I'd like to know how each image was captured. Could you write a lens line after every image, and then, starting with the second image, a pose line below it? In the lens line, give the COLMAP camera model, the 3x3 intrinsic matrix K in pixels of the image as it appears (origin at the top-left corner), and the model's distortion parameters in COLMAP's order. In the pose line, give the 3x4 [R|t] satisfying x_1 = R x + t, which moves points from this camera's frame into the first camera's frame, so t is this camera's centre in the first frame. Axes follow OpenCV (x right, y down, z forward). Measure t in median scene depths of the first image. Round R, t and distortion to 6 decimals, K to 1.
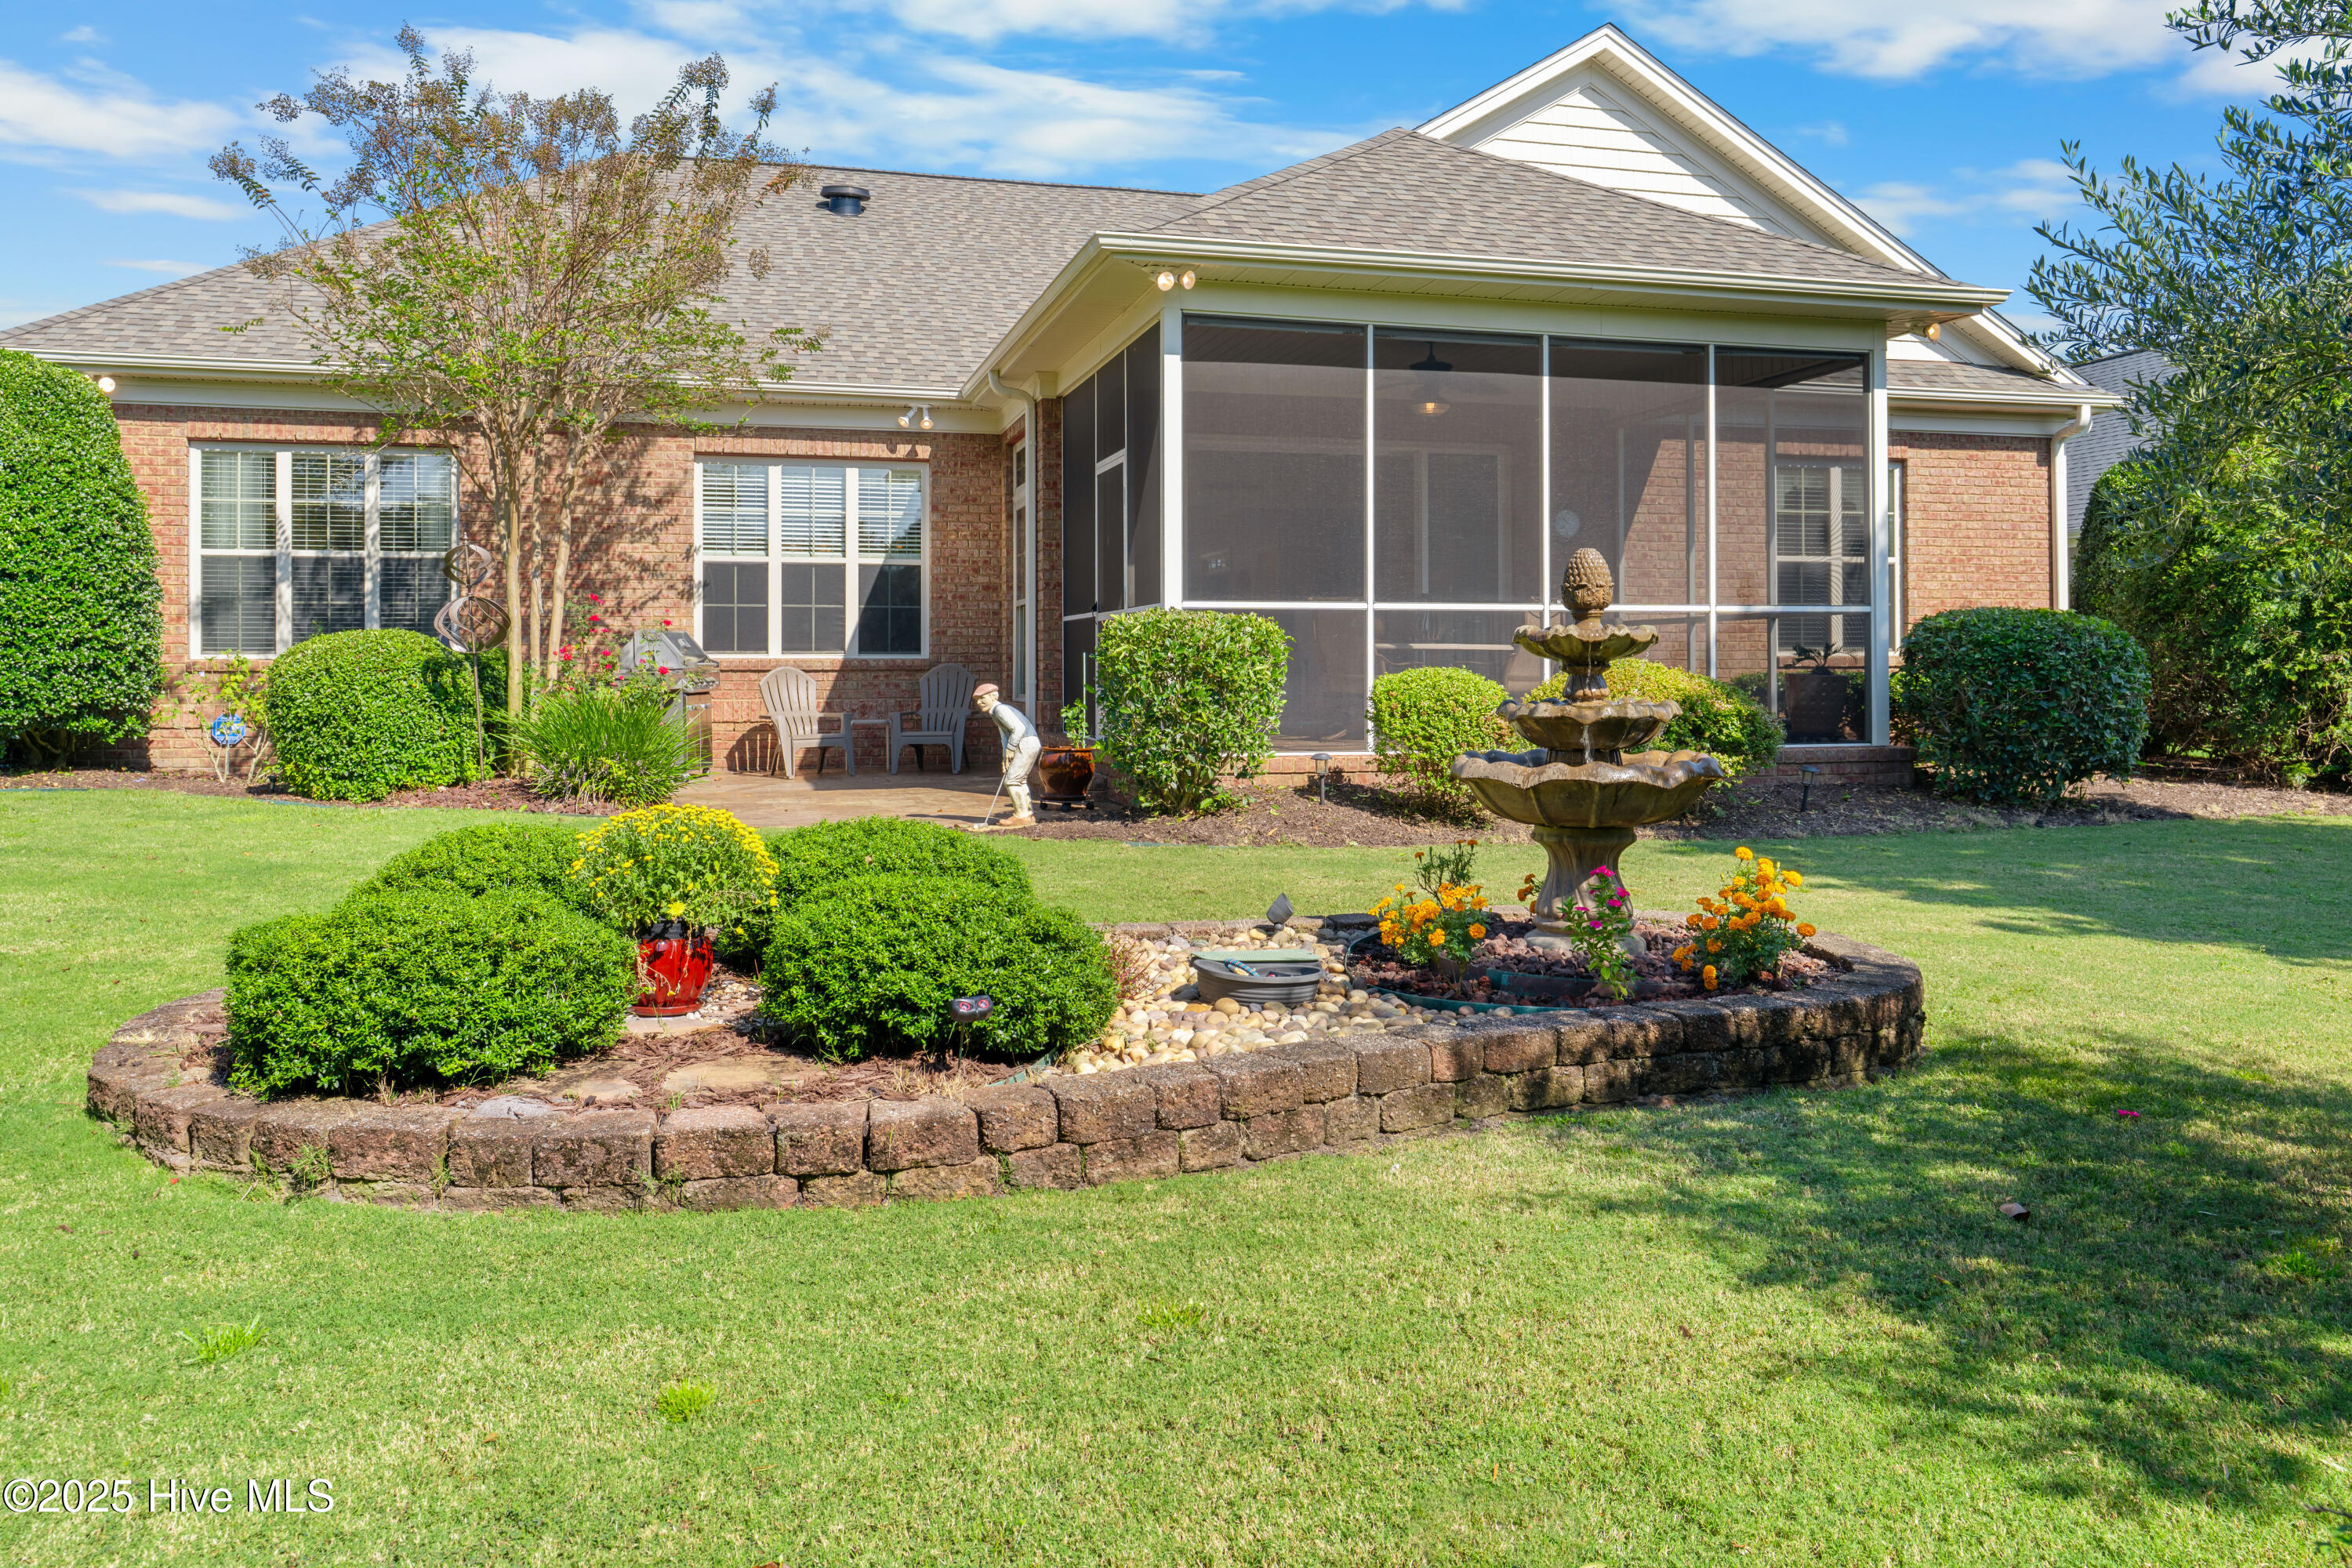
lens RADIAL K [[1691.6, 0, 1176.1], [0, 1691.6, 632.6], [0, 0, 1]] dist [0.003845, 0.003805]
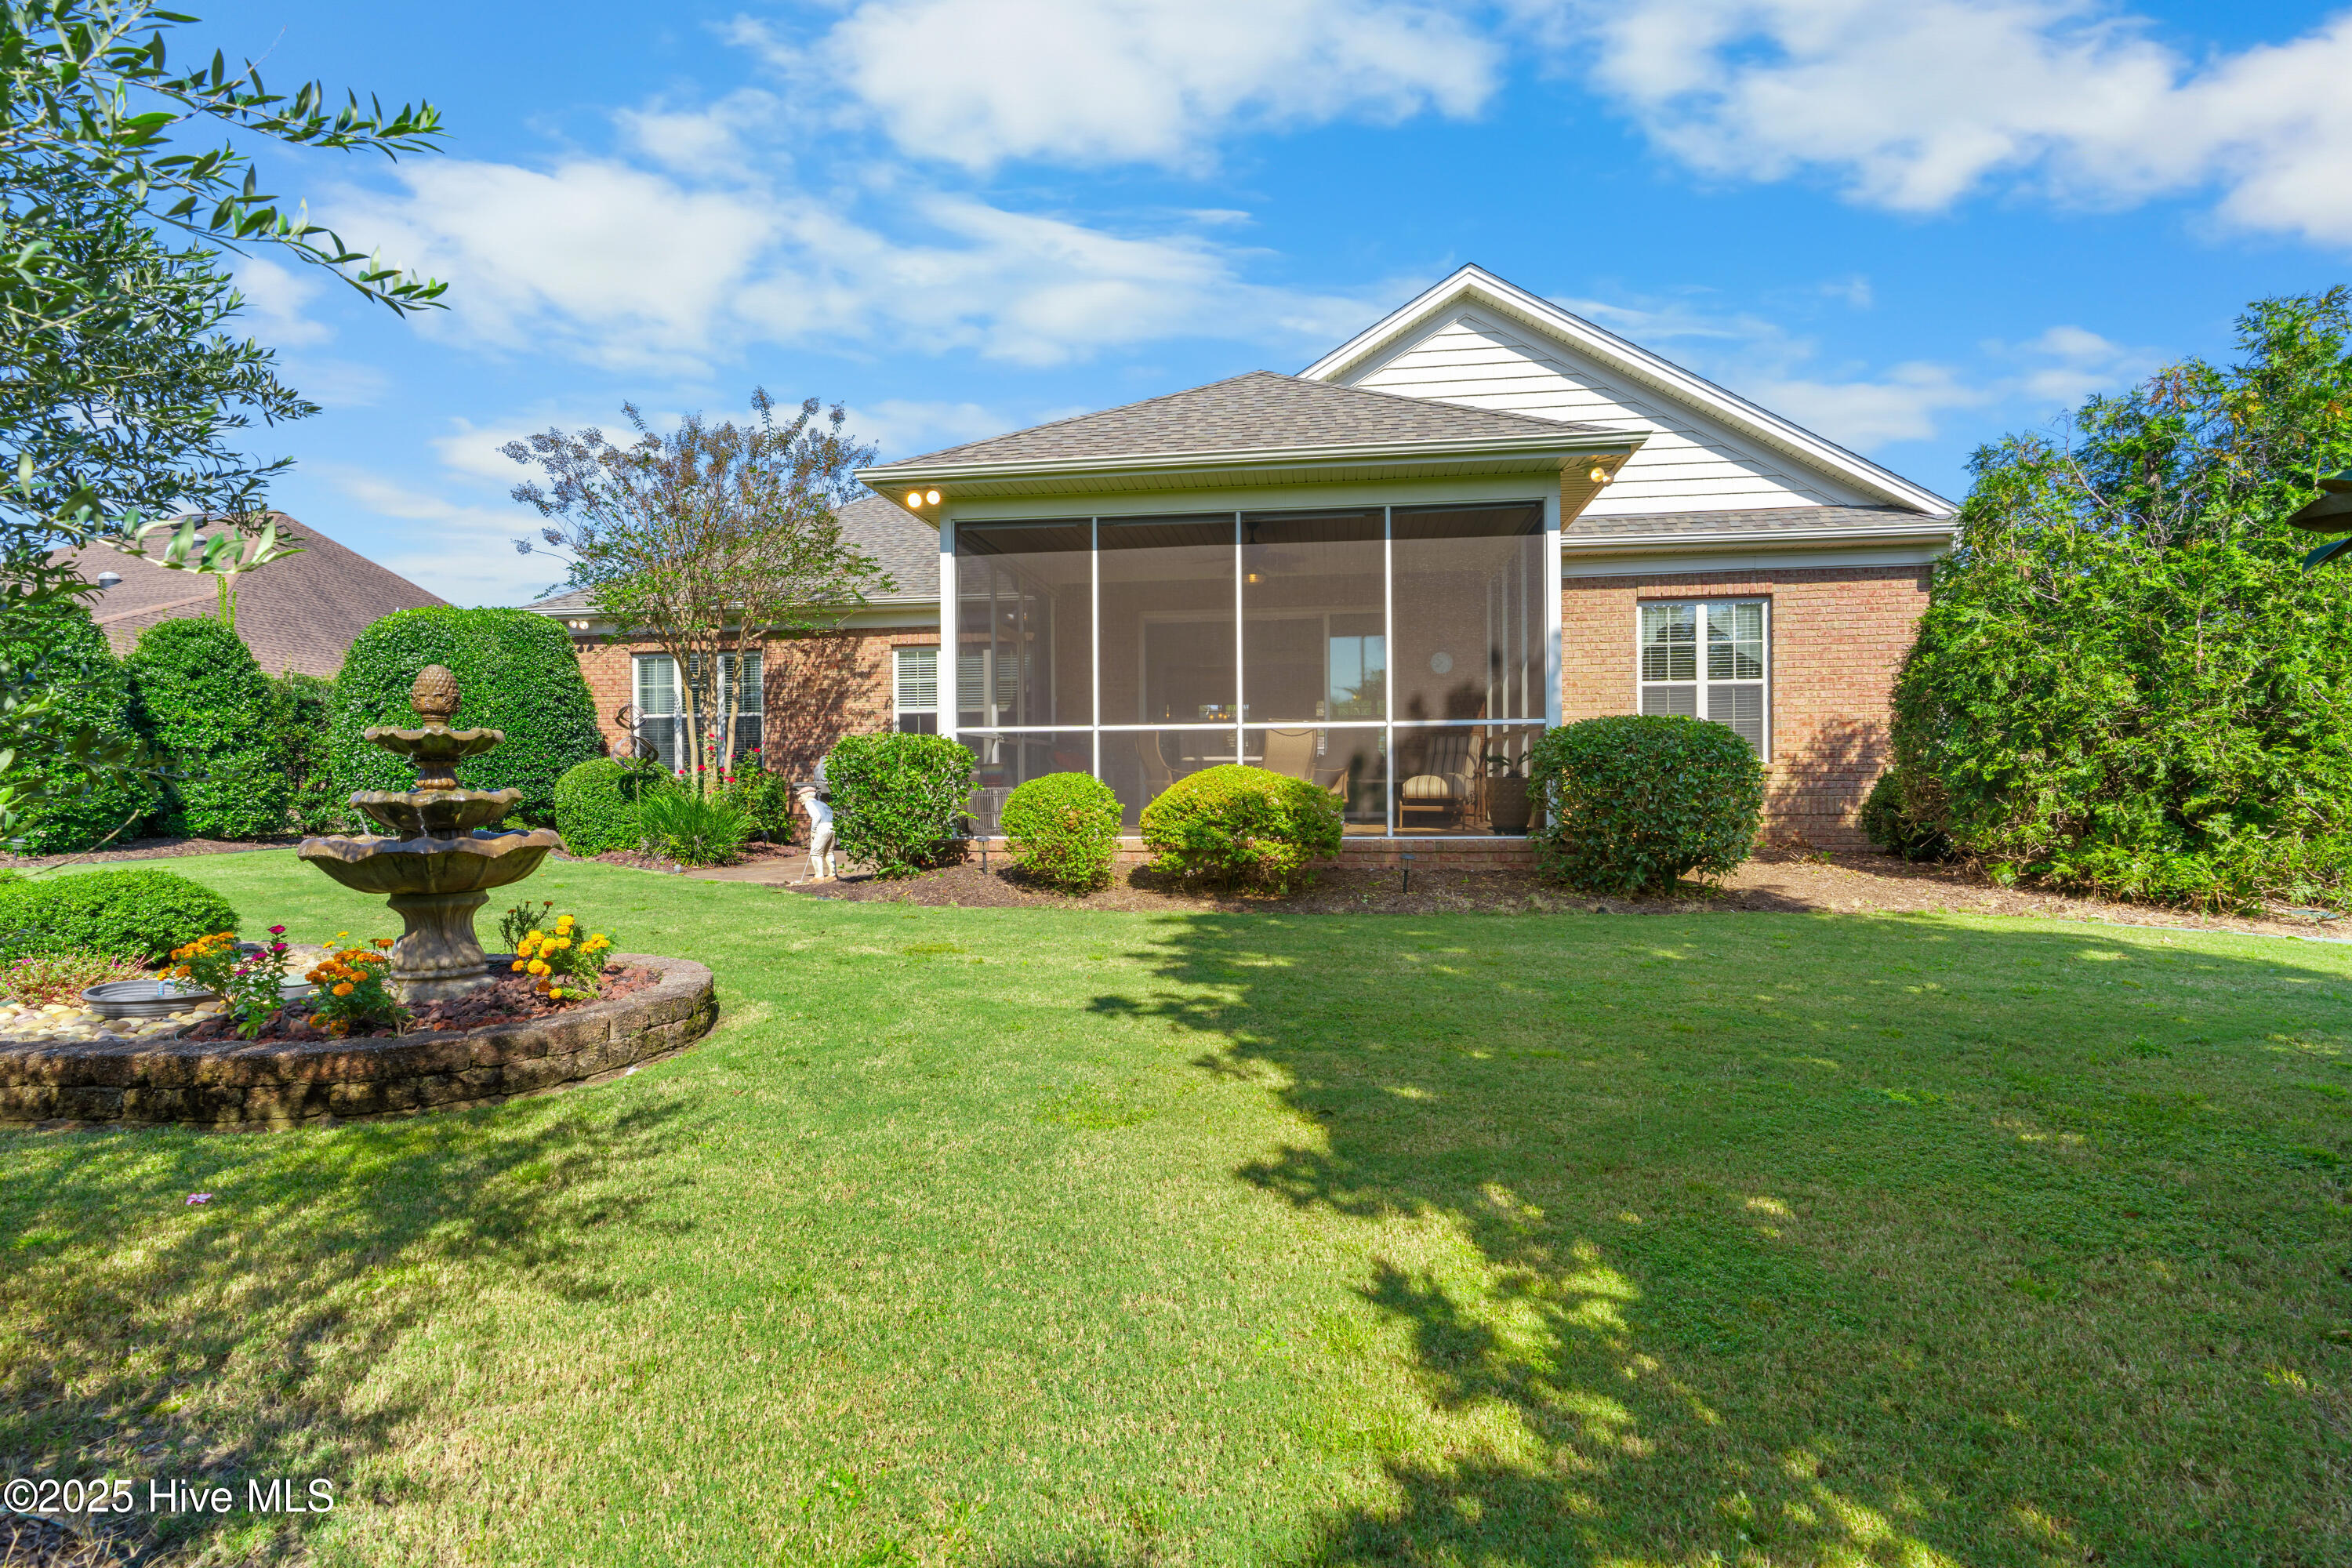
lens RADIAL K [[1071.7, 0, 1176.0], [0, 1071.7, 784.0], [0, 0, 1]] dist [-0.002964, -0.000359]
pose [[0.921520, -0.004568, -0.388304, 0.395575], [0.012651, 0.999753, 0.018263, 0.010883], [0.388125, -0.021742, 0.921350, 0.190223]]
